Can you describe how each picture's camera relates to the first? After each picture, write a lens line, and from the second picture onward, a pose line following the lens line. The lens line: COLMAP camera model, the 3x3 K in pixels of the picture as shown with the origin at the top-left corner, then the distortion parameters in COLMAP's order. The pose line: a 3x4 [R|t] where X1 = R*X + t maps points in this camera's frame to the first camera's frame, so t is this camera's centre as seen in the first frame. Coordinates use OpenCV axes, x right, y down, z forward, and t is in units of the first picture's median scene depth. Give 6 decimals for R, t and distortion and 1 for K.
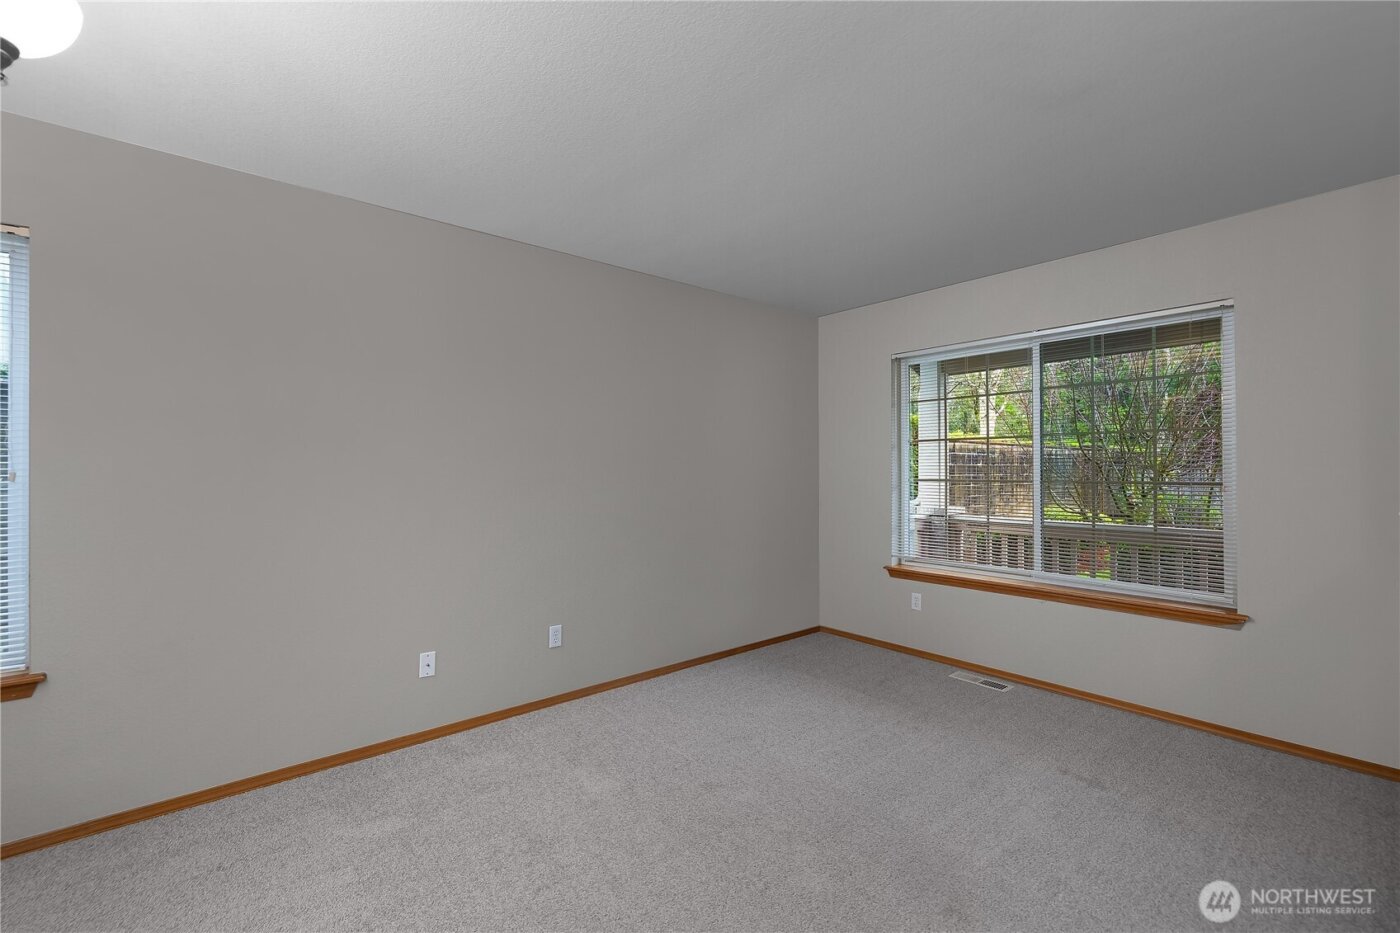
lens RADIAL K [[596.6, 0, 693.0], [0, 596.6, 469.6], [0, 0, 1]] dist [0.006172, -0.000030]
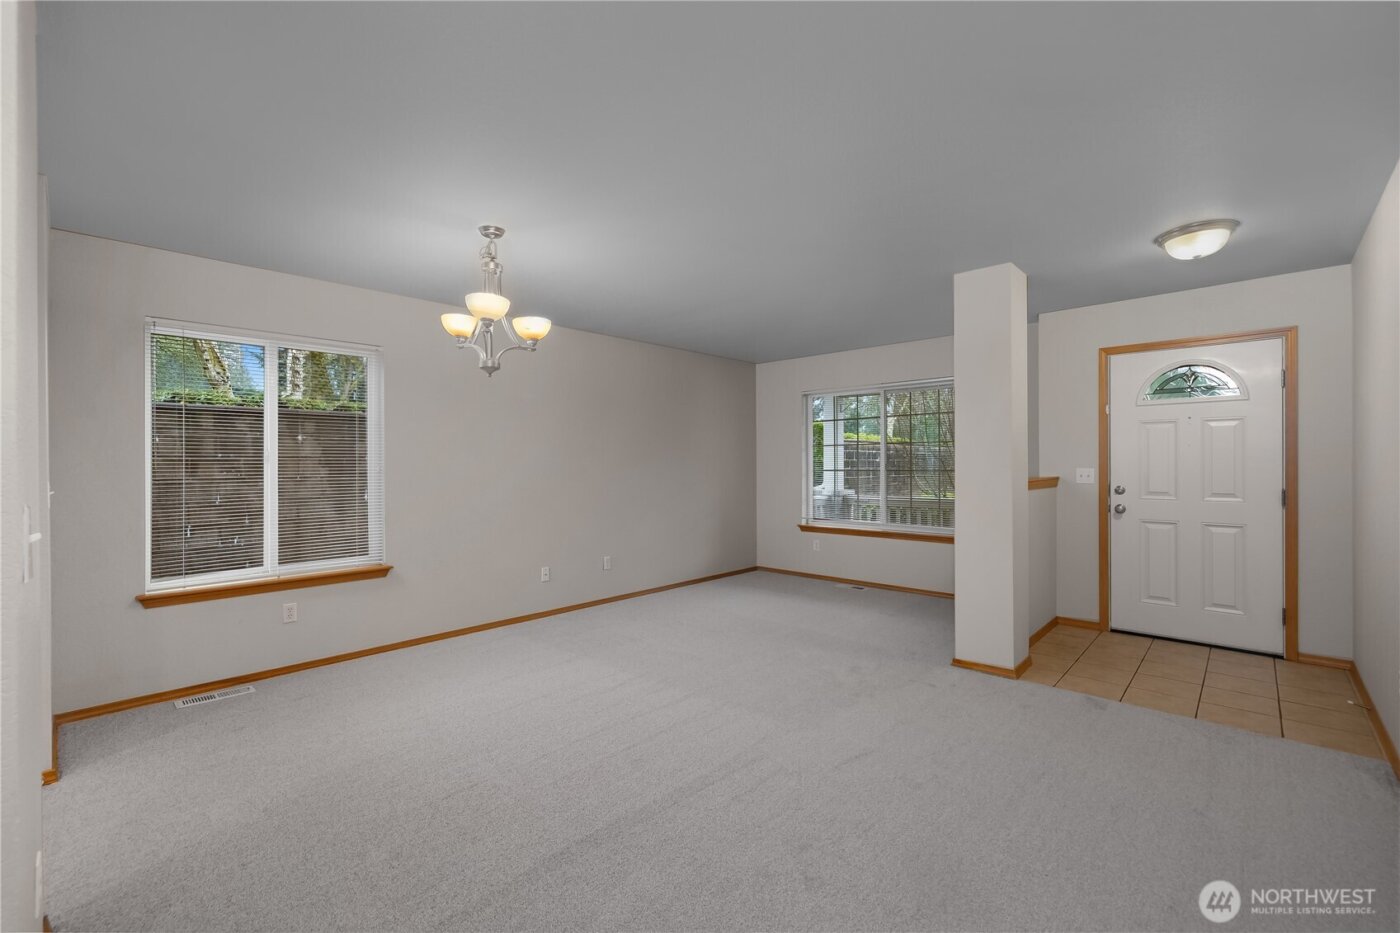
lens RADIAL K [[596.6, 0, 705.5], [0, 596.6, 462.6], [0, 0, 1]] dist [0.006172, -0.000030]
pose [[0.990794, -0.002441, 0.135356, -0.138428], [0.002758, 0.999994, -0.002151, -0.000893], [-0.135350, 0.002504, 0.990795, -0.543774]]
